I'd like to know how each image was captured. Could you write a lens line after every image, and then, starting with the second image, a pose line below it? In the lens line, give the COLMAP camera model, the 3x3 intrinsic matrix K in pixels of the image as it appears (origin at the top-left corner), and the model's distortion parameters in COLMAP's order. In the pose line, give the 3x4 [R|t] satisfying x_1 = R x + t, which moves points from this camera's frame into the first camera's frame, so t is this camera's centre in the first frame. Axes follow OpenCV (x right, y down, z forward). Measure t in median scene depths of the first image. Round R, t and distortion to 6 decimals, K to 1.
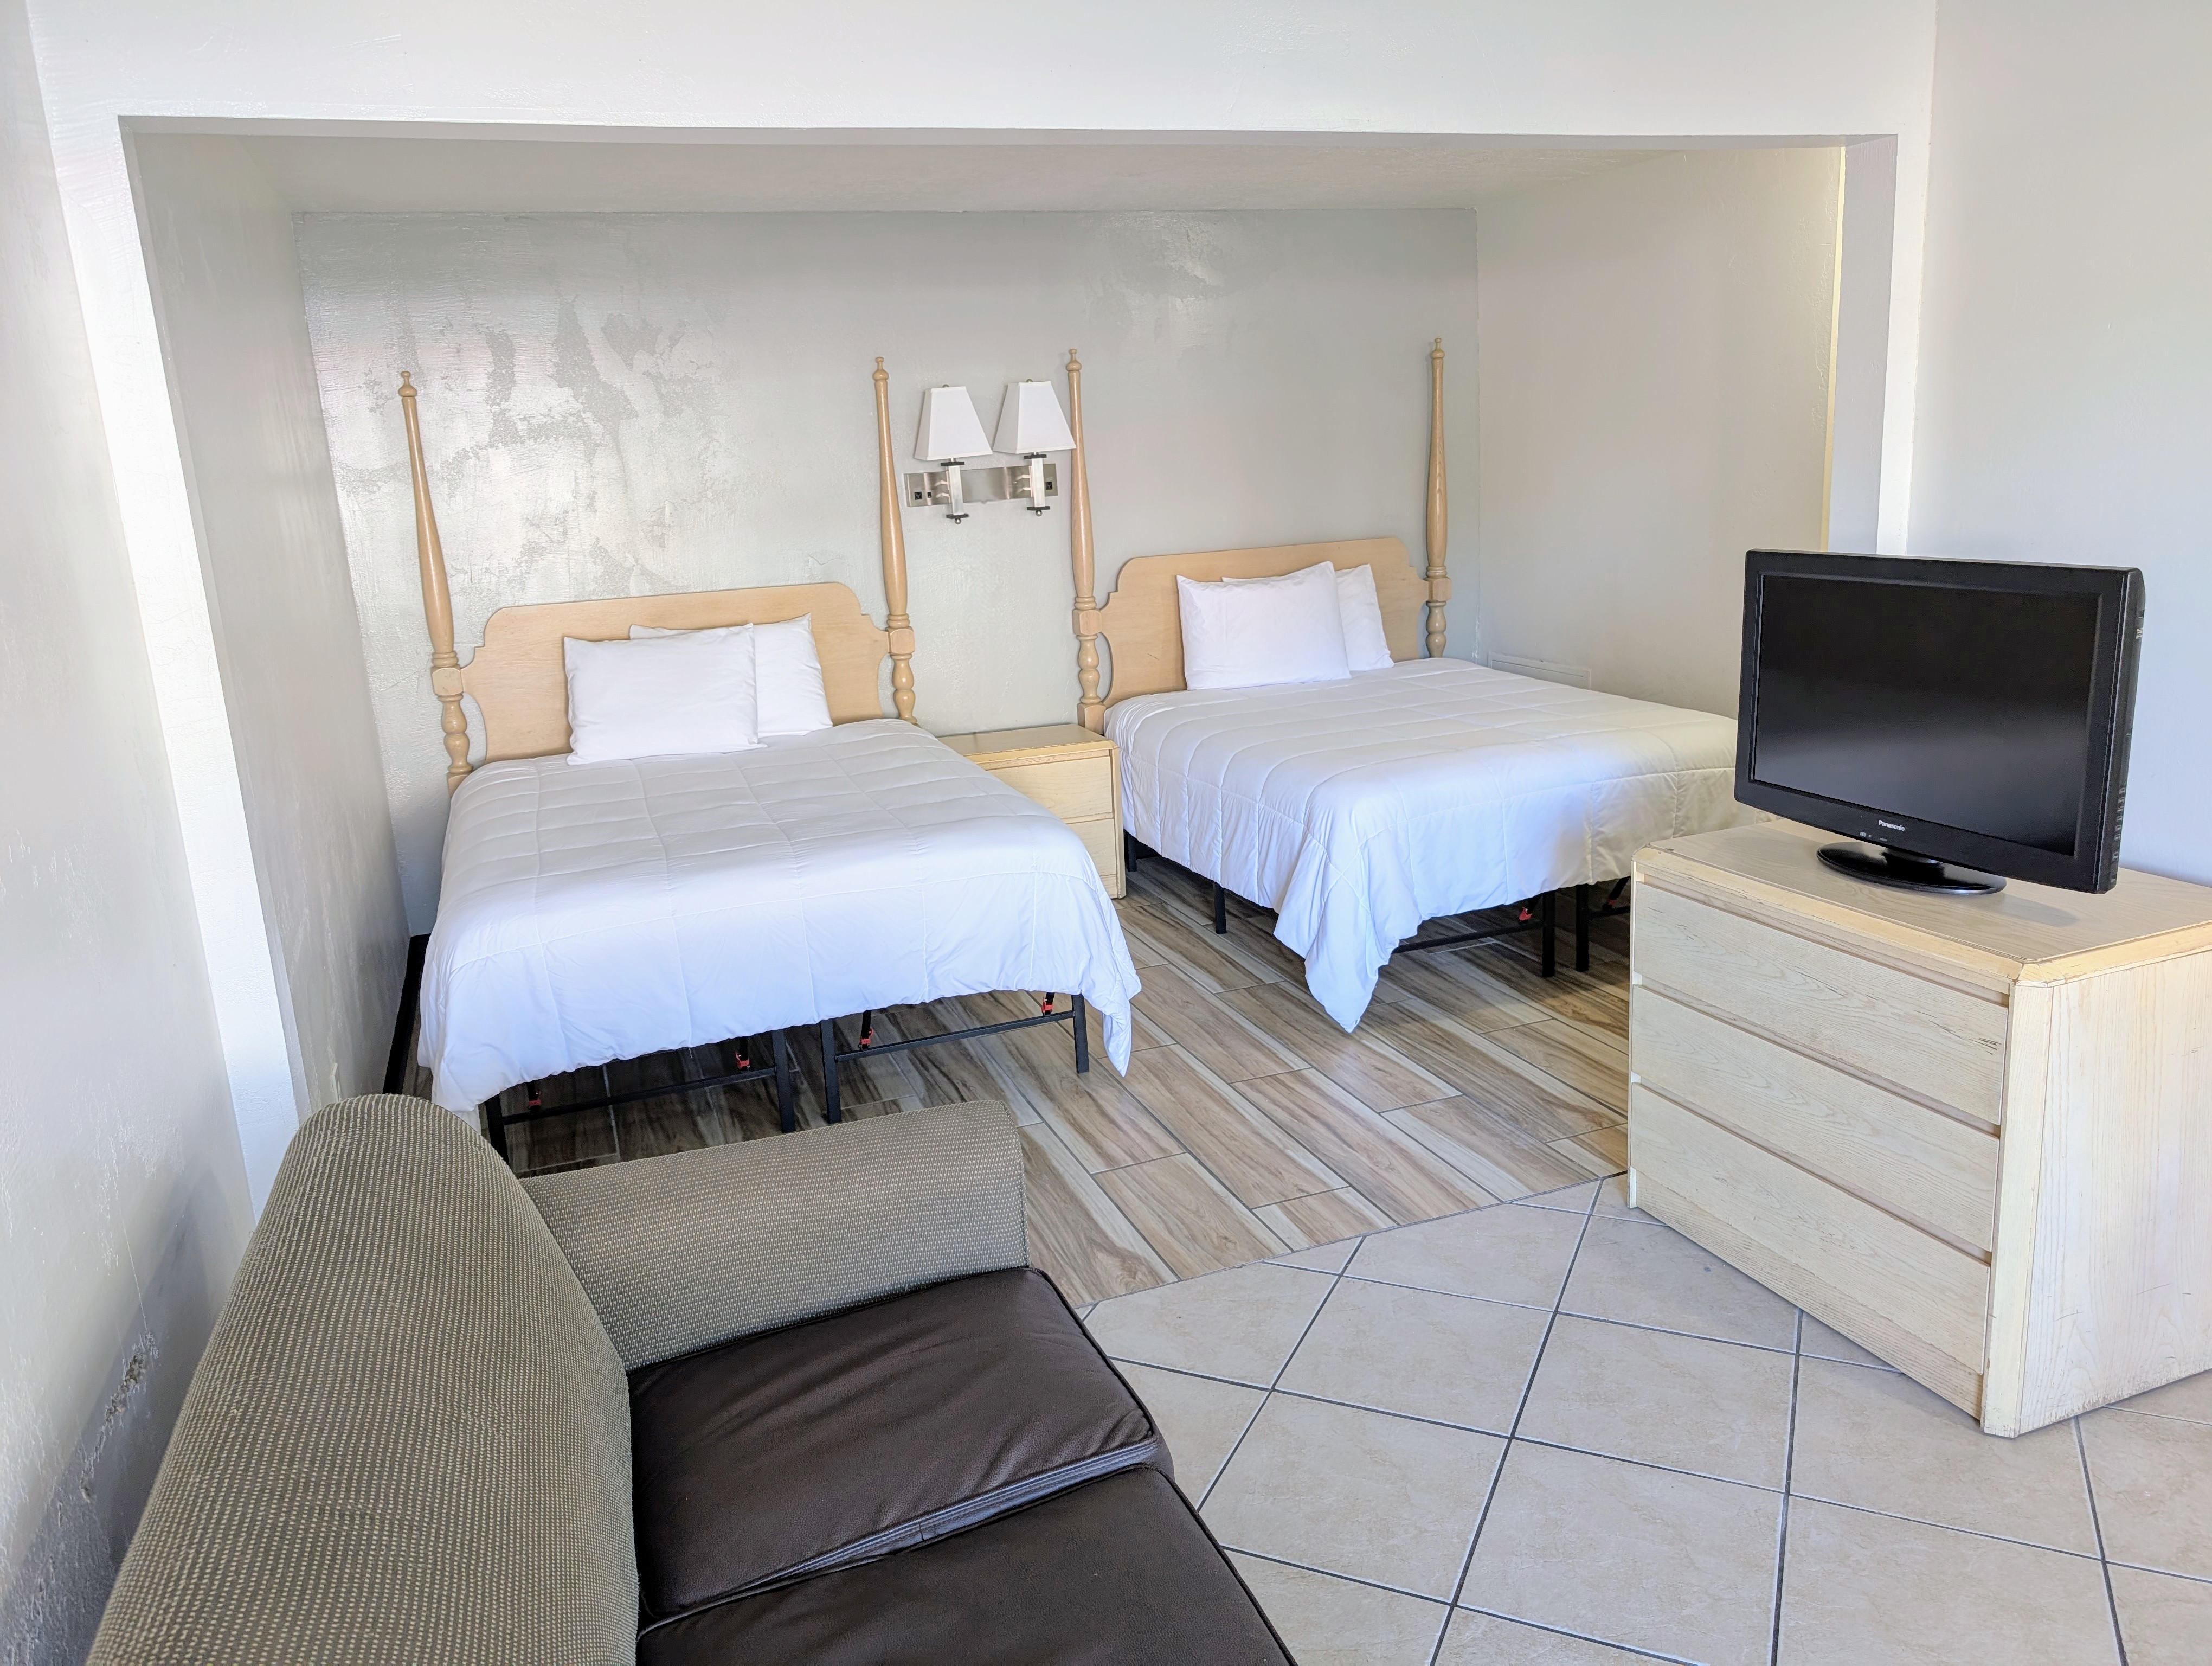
lens RADIAL K [[1621.7, 0, 1112.5], [0, 1621.7, 833.4], [0, 0, 1]] dist [-0.012239, -0.004682]
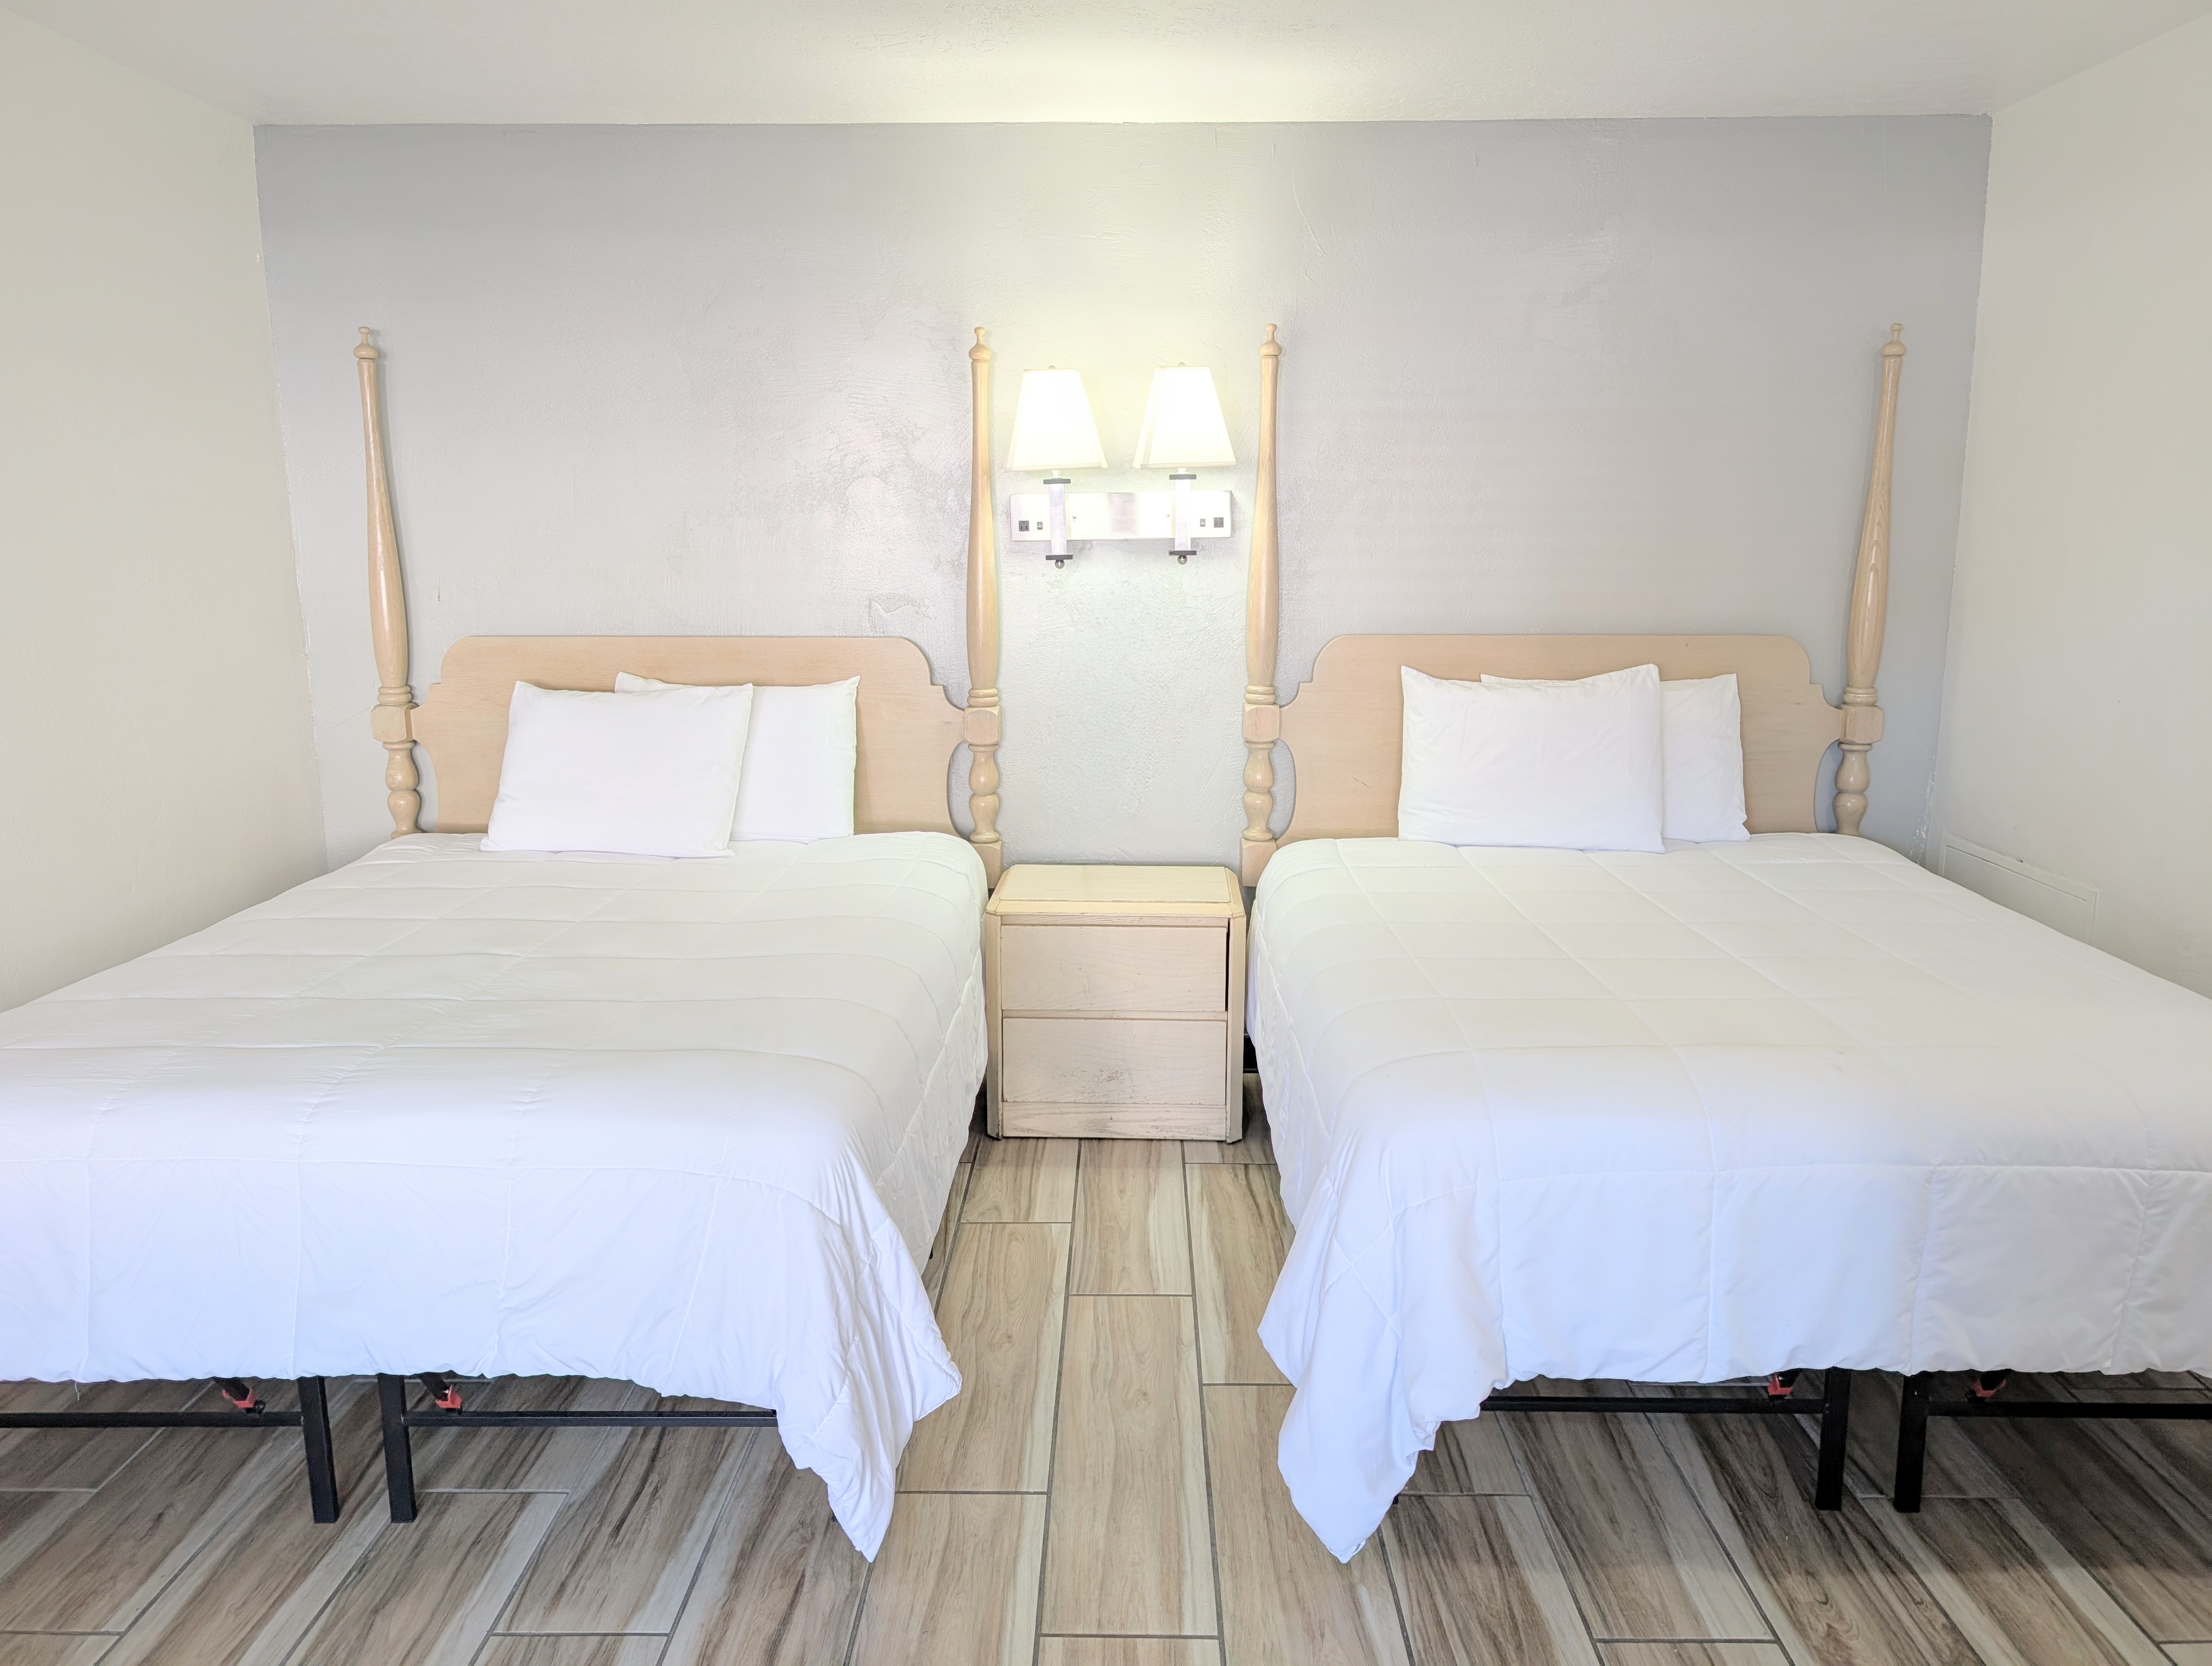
lens RADIAL K [[1621.7, 0, 1101.1], [0, 1621.7, 834.1], [0, 0, 1]] dist [-0.012239, -0.004682]
pose [[0.929121, 0.117479, -0.350618, 0.183214], [-0.131269, 0.991222, -0.015734, -0.072131], [0.345692, 0.060644, 0.936386, 0.380313]]
